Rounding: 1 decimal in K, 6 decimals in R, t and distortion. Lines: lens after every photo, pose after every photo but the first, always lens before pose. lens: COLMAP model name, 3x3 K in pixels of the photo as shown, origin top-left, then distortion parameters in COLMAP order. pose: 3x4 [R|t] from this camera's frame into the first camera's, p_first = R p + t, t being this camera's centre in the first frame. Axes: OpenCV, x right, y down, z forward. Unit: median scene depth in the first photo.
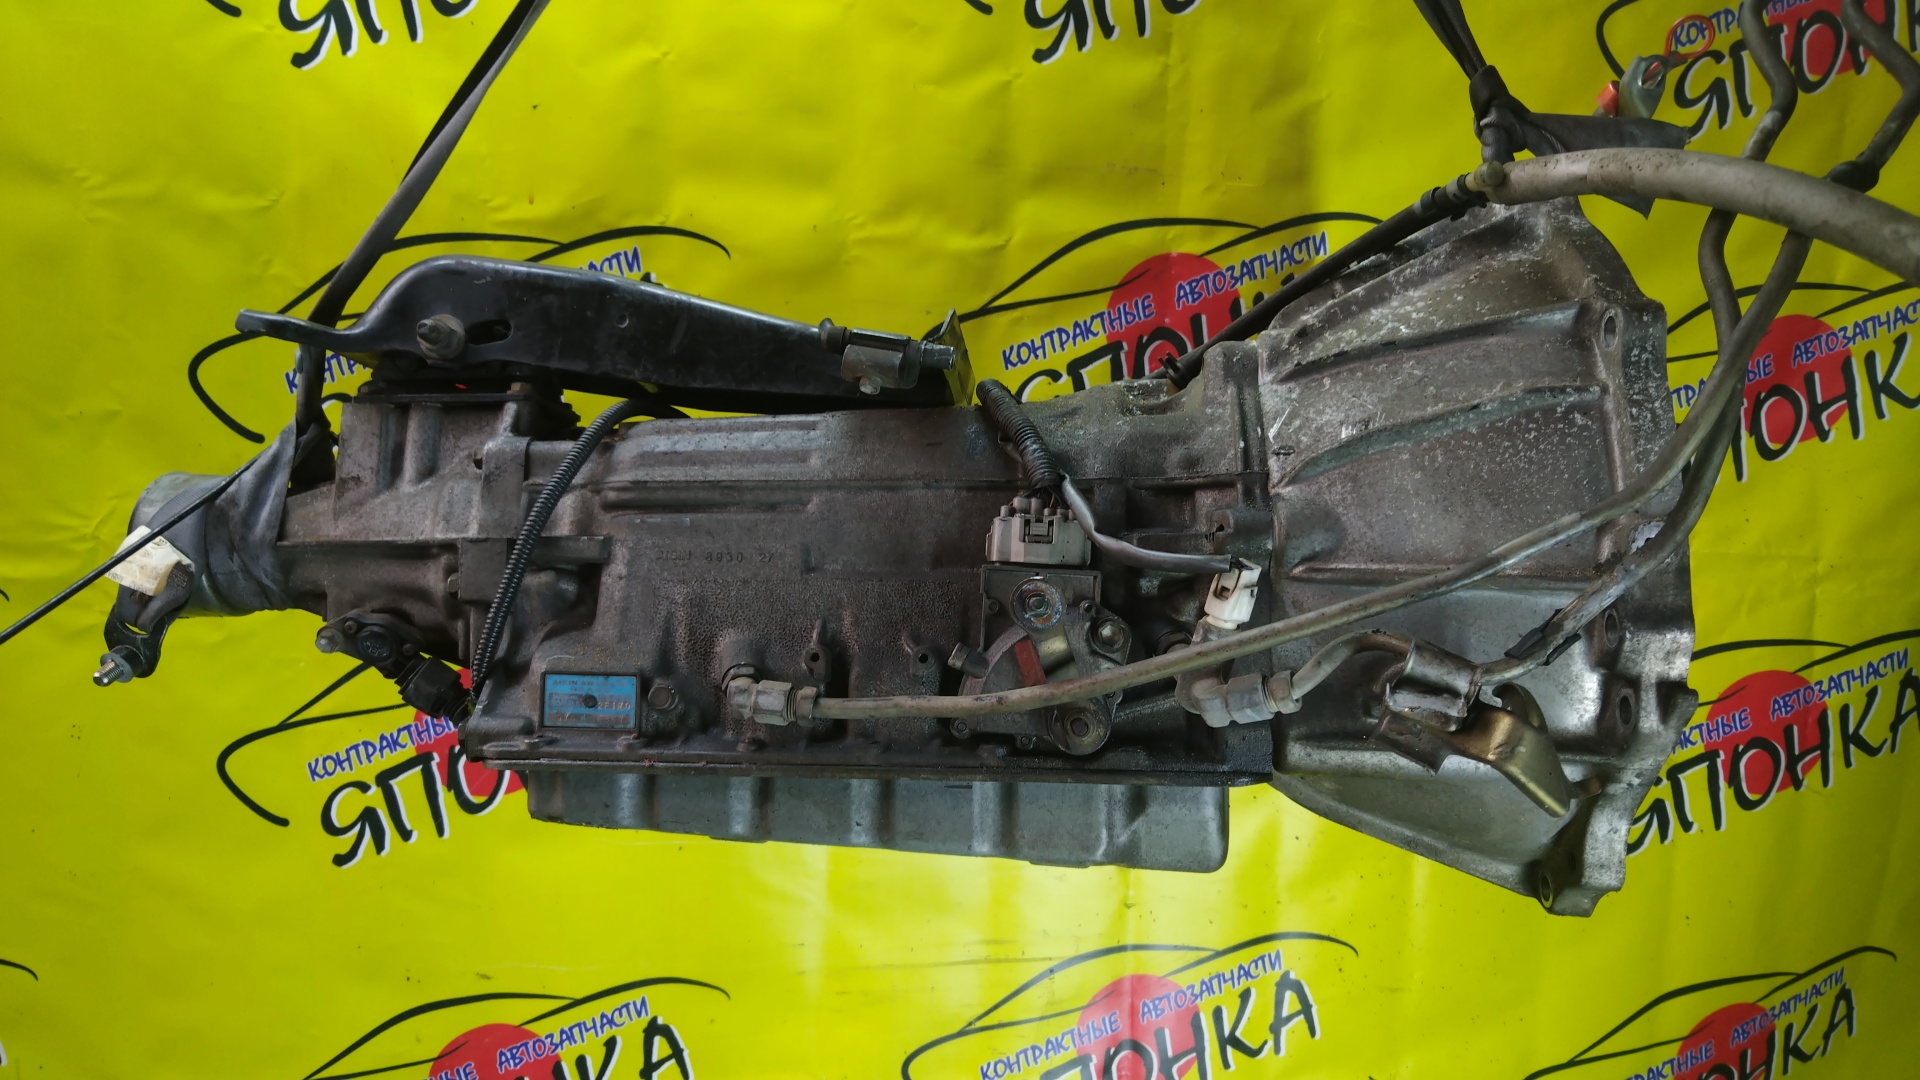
lens RADIAL K [[1331.1, 0, 966.3], [0, 1331.1, 552.0], [0, 0, 1]] dist [-0.036226, 0.033963]
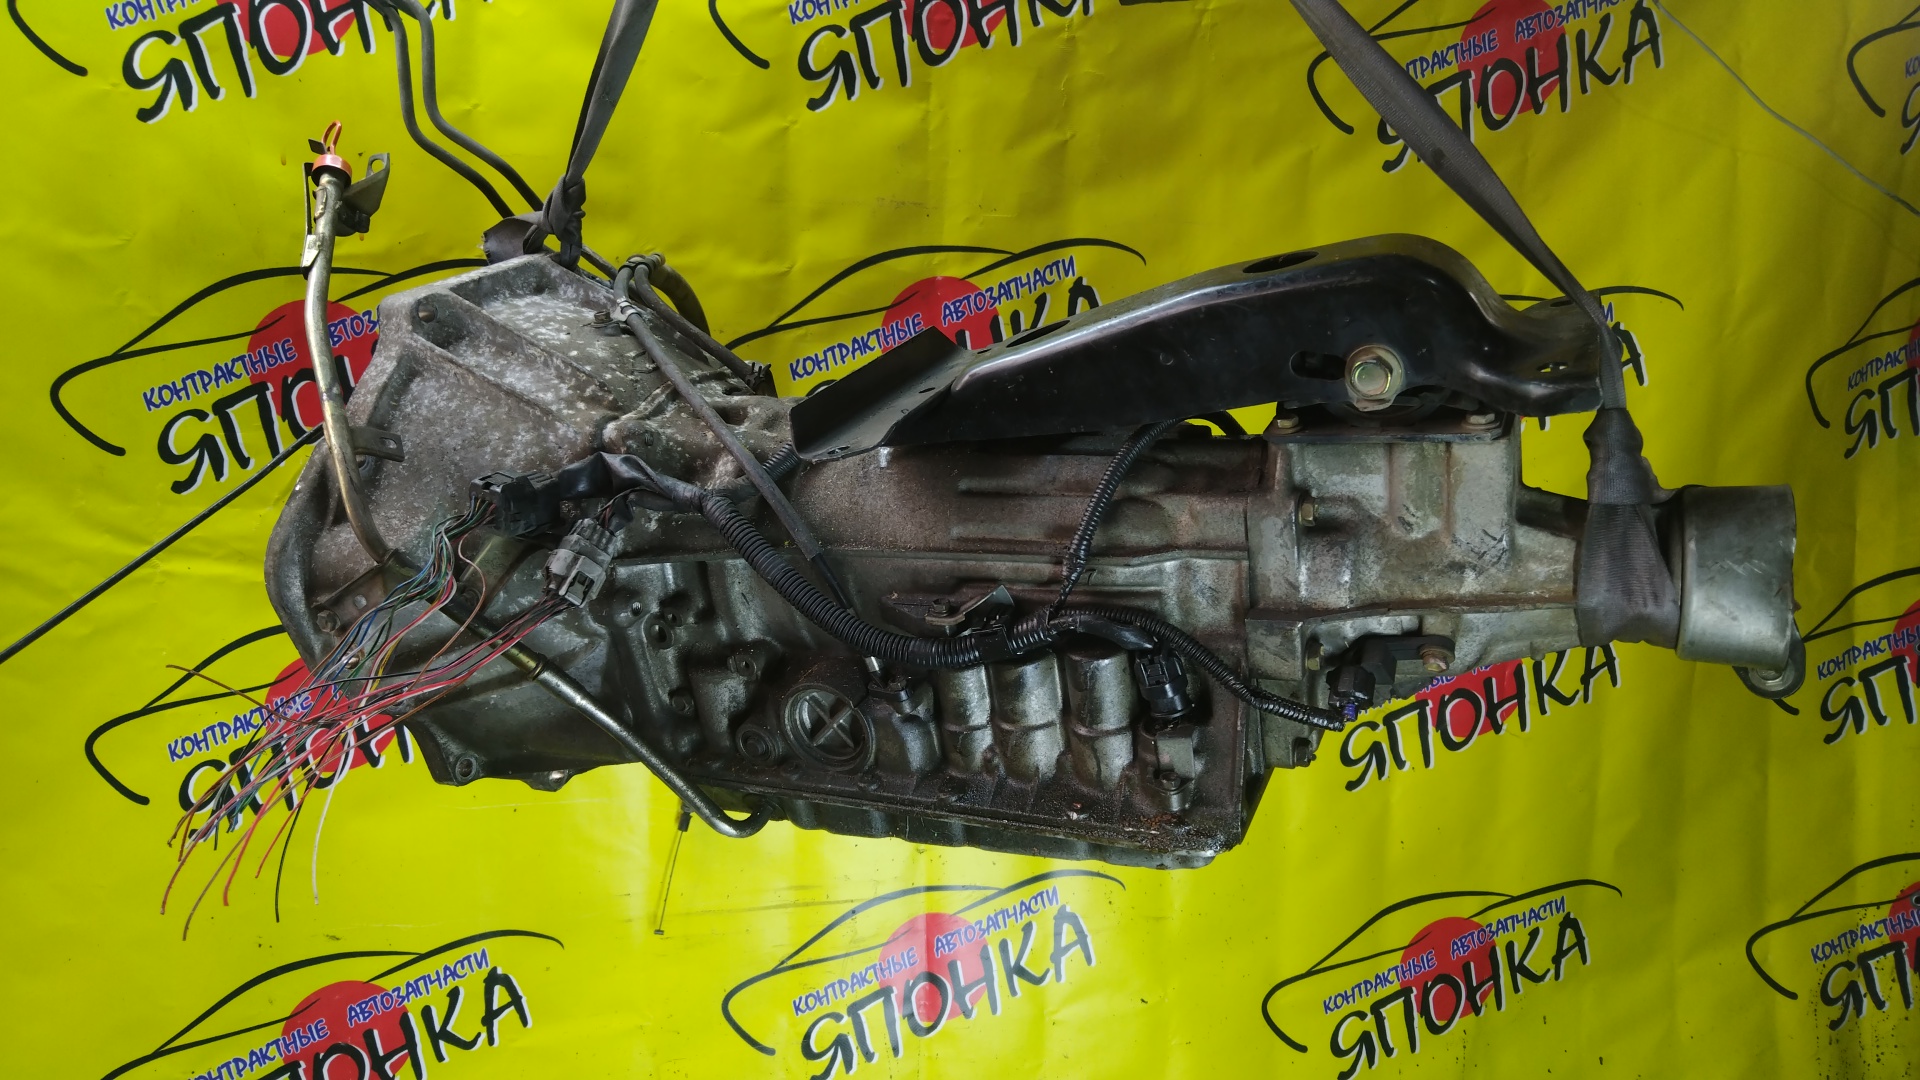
lens RADIAL K [[1331.1, 0, 1010.2], [0, 1331.1, 558.1], [0, 0, 1]] dist [-0.036226, 0.033963]
pose [[0.982654, -0.035921, 0.181937, 0.001144], [0.036125, 0.999345, 0.002196, 0.033642], [-0.181897, 0.004415, 0.983308, -0.275312]]
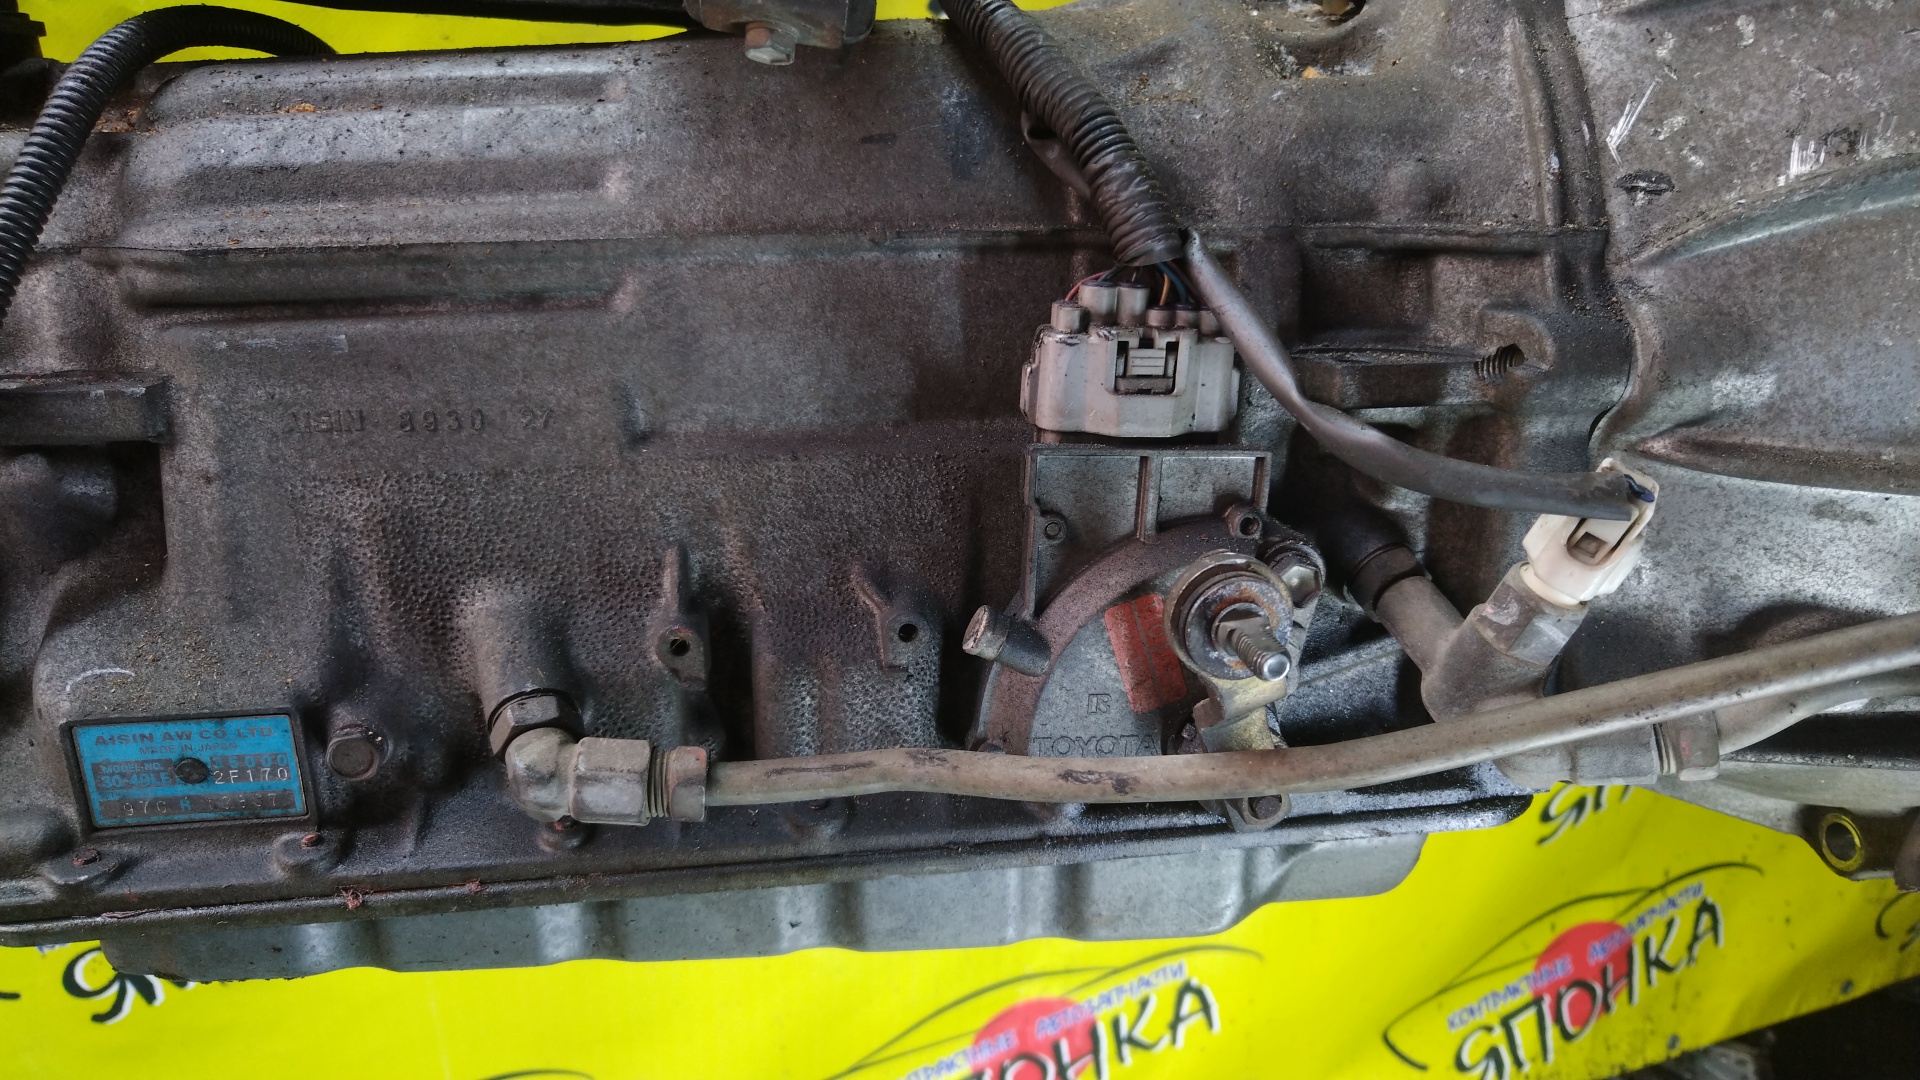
lens RADIAL K [[1331.1, 0, 959.5], [0, 1331.1, 536.5], [0, 0, 1]] dist [-0.036226, 0.033963]
pose [[0.976816, -0.087027, 0.195593, -0.096274], [0.005686, 0.923867, 0.382670, -0.126664], [-0.214004, -0.372687, 0.902943, 0.511361]]
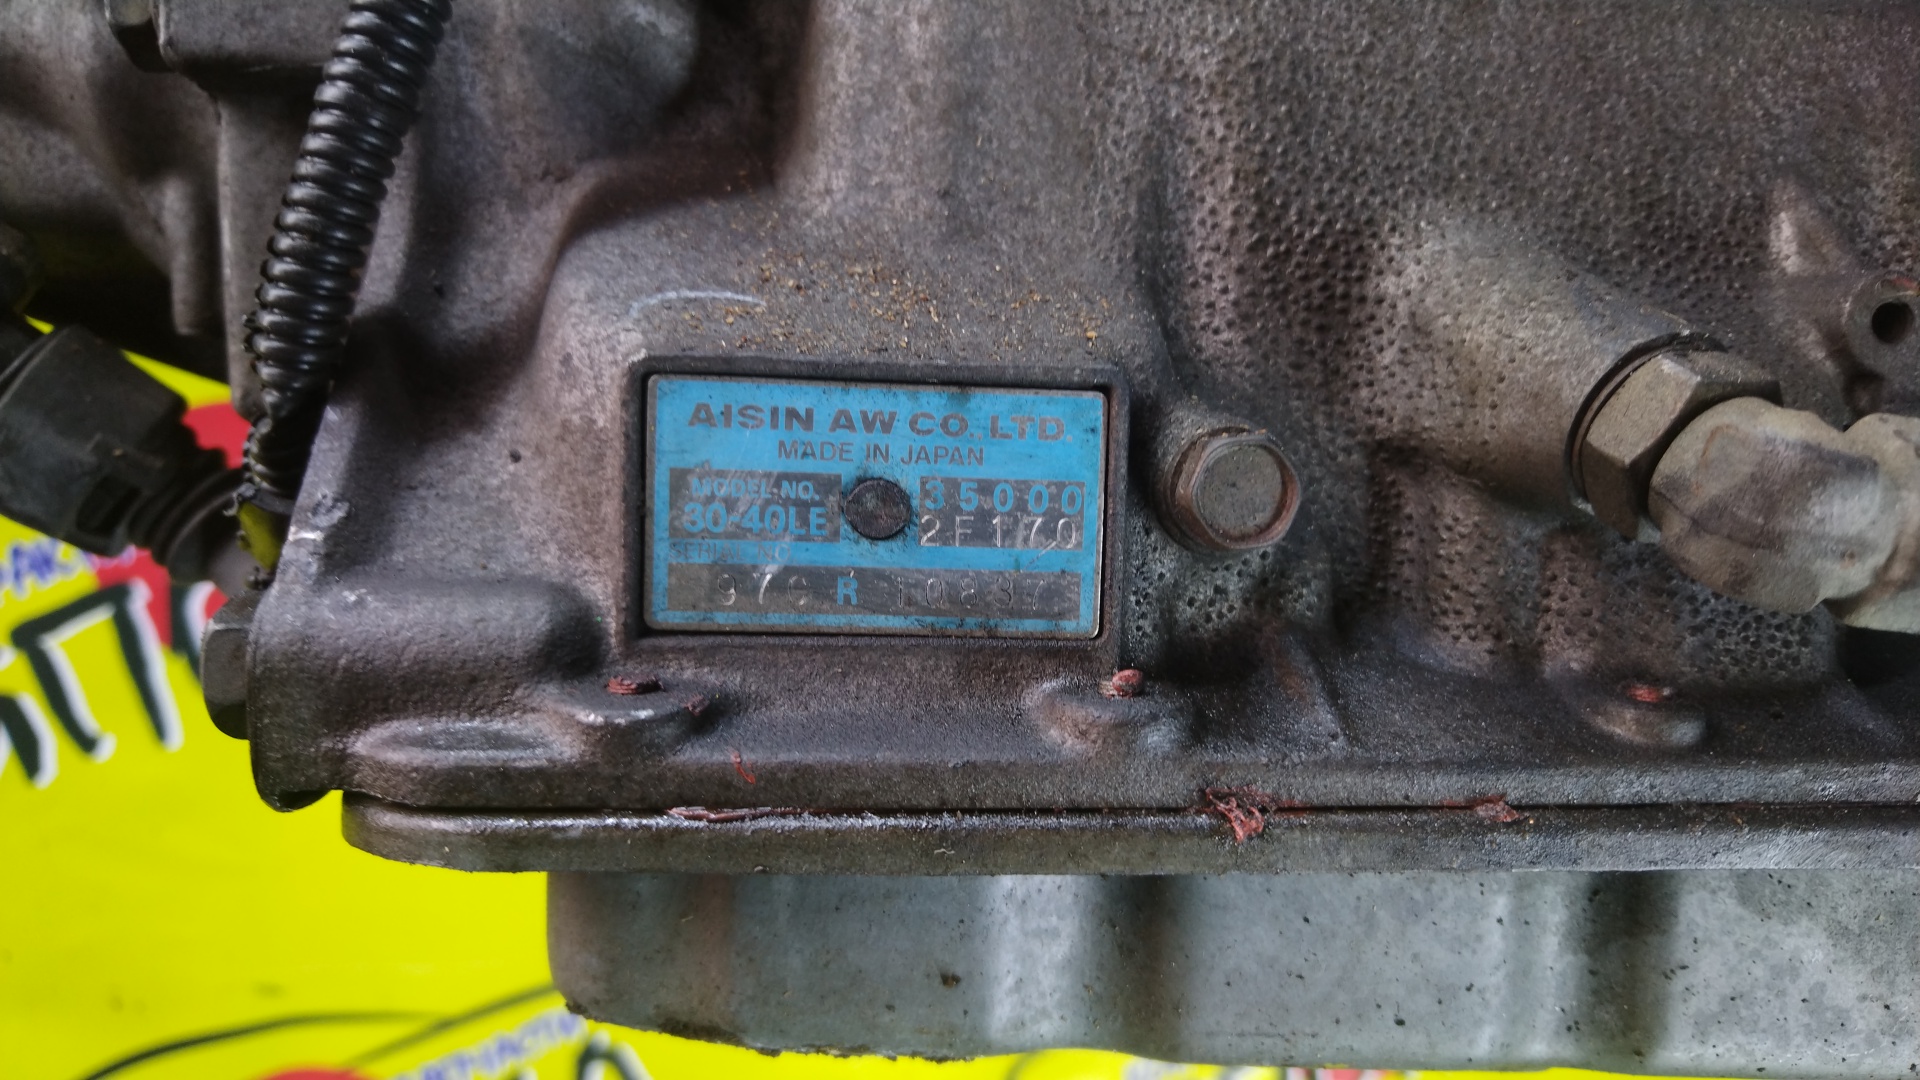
lens RADIAL K [[1331.1, 0, 946.4], [0, 1331.1, 546.9], [0, 0, 1]] dist [-0.036226, 0.033963]
pose [[0.986742, -0.003900, 0.162249, -0.281572], [-0.023535, 0.985705, 0.166827, 0.076602], [-0.160580, -0.168434, 0.972545, 0.730447]]
